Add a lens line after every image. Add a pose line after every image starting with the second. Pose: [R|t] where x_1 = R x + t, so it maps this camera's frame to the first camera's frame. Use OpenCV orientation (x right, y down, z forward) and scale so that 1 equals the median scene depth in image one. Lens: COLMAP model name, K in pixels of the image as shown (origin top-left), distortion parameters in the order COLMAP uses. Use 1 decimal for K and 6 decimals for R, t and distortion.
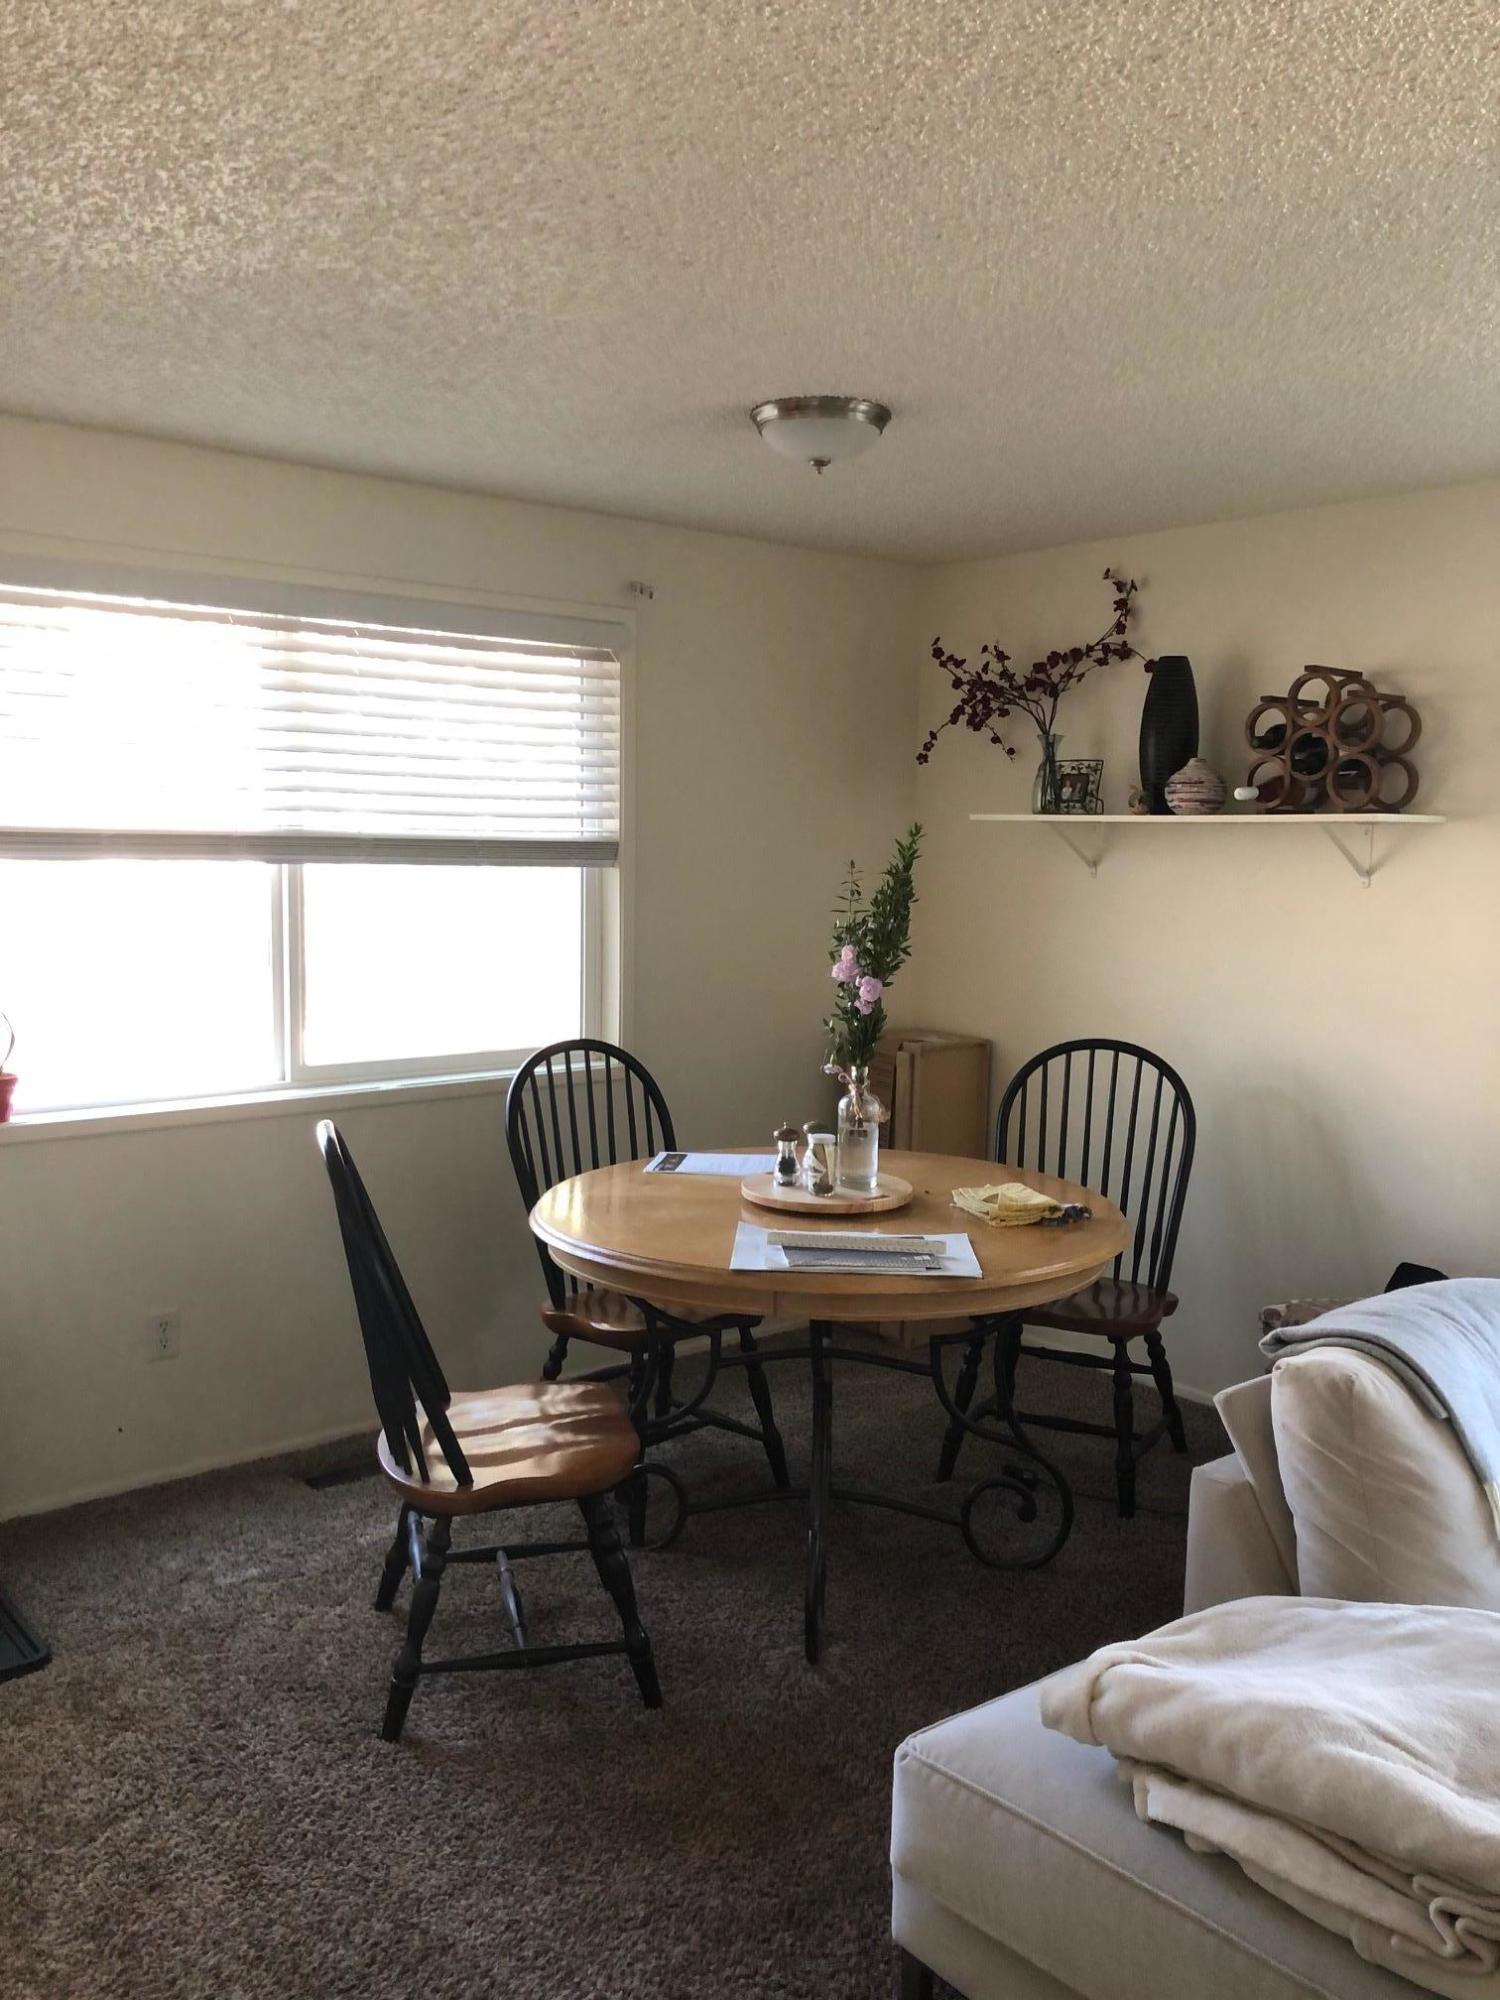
lens RADIAL K [[1713.6, 0, 750.0], [0, 1713.6, 1000.0], [0, 0, 1]] dist [-0.006682, 0.002160]
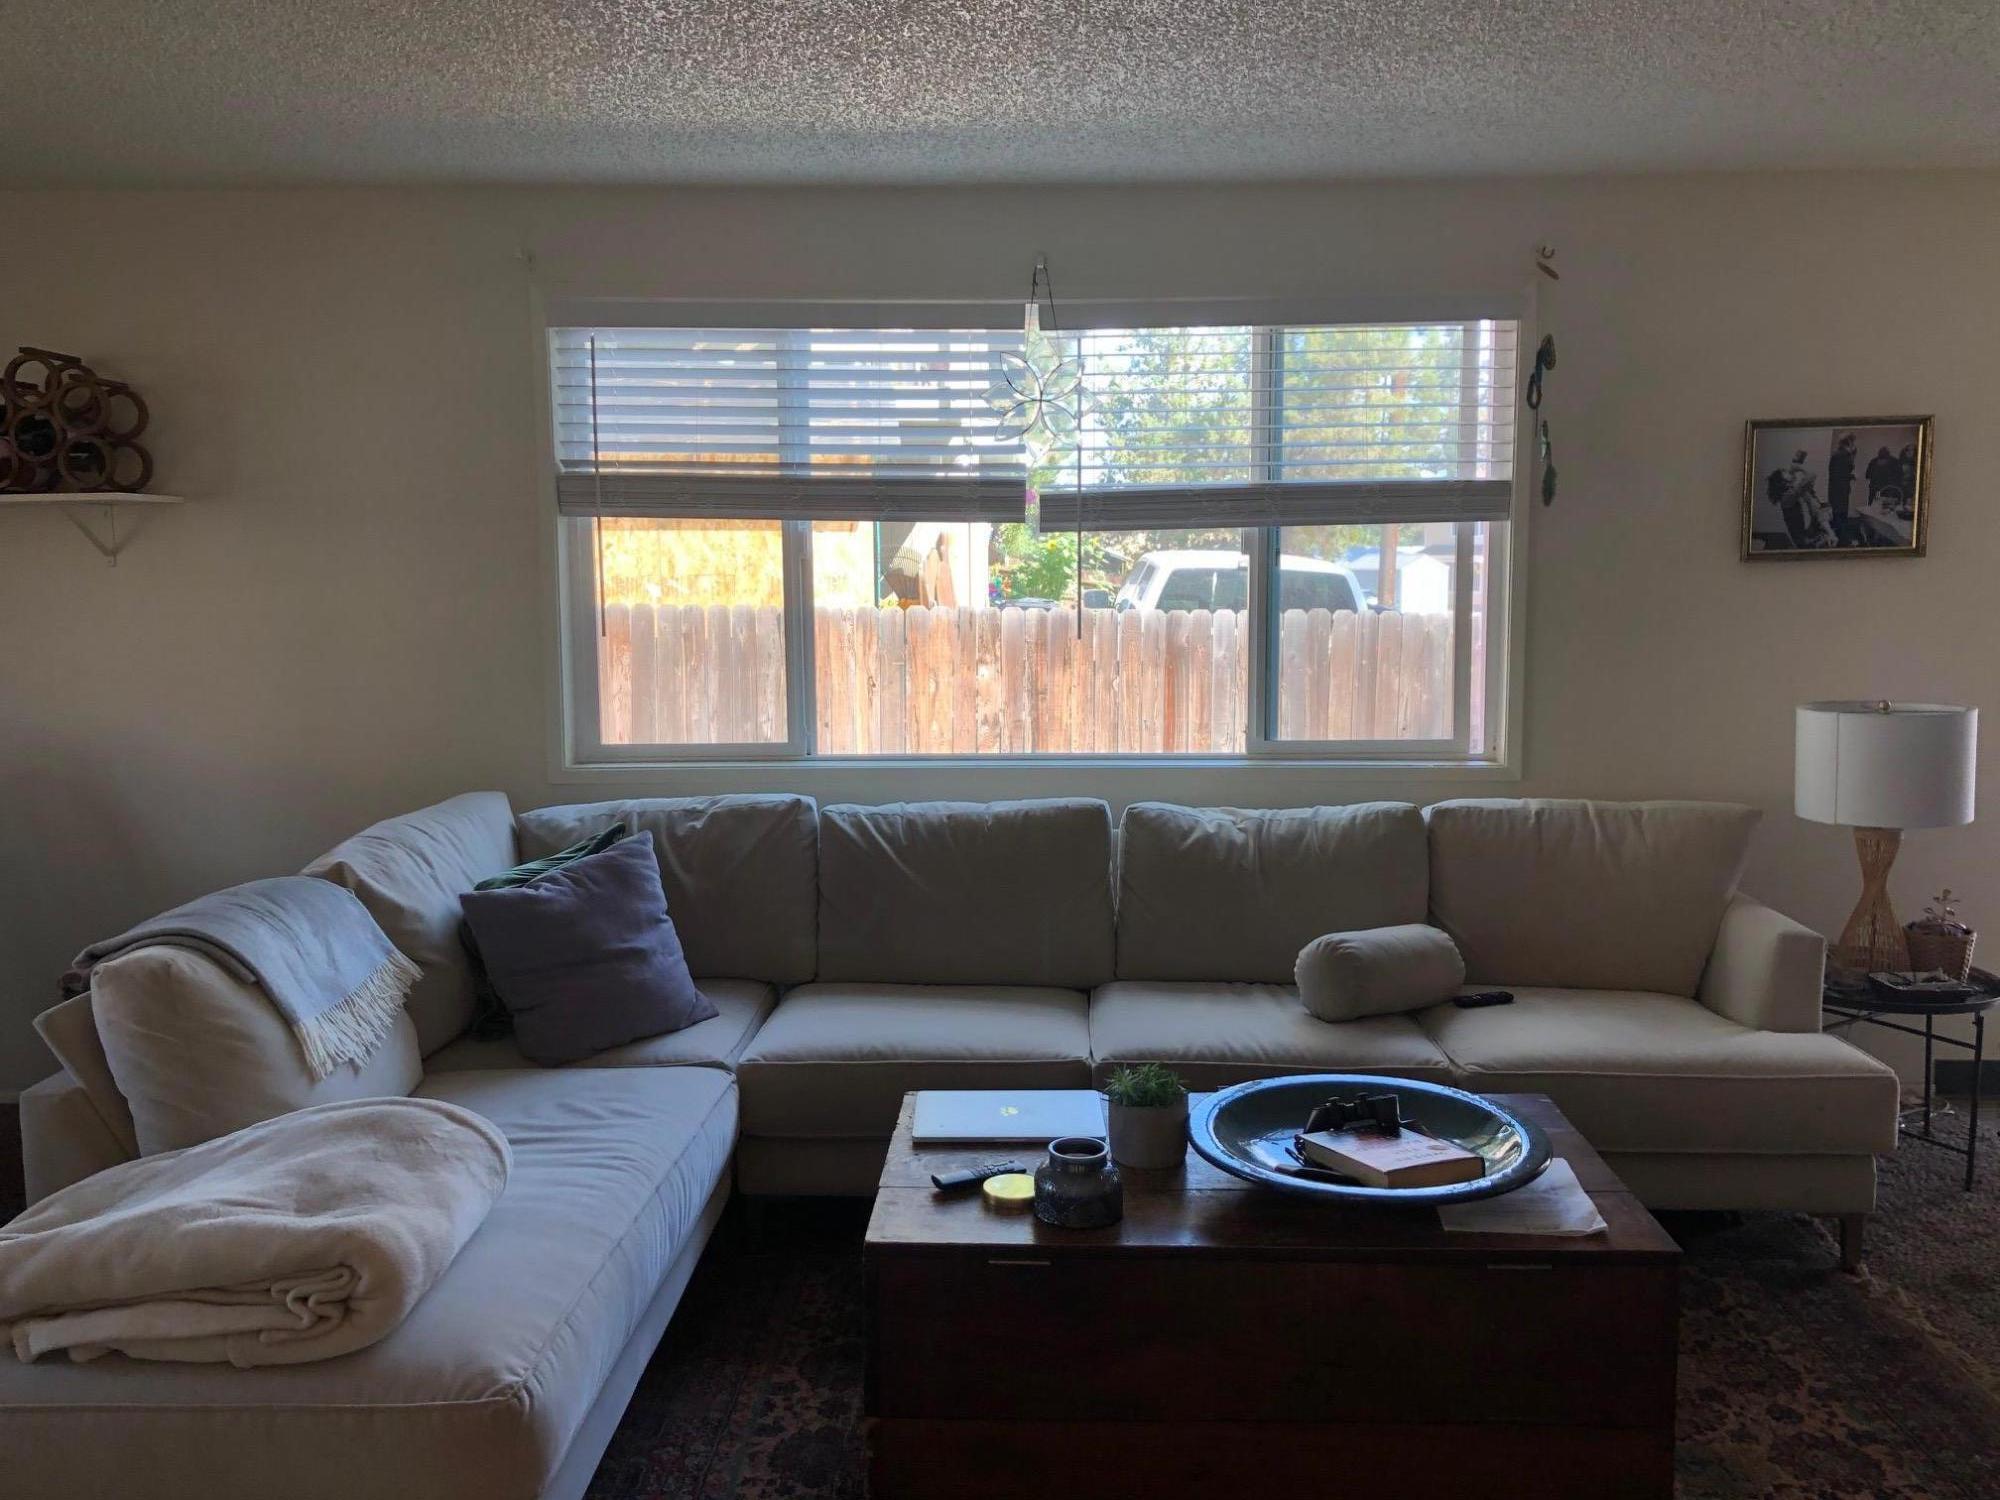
lens RADIAL K [[1673.6, 0, 1000.0], [0, 1673.6, 750.0], [0, 0, 1]] dist [0.078427, -0.060993]
pose [[0.672704, -0.113867, 0.731098, -0.088675], [0.094683, 0.993212, 0.067570, 0.047898], [-0.733829, 0.023768, 0.678918, -0.187179]]
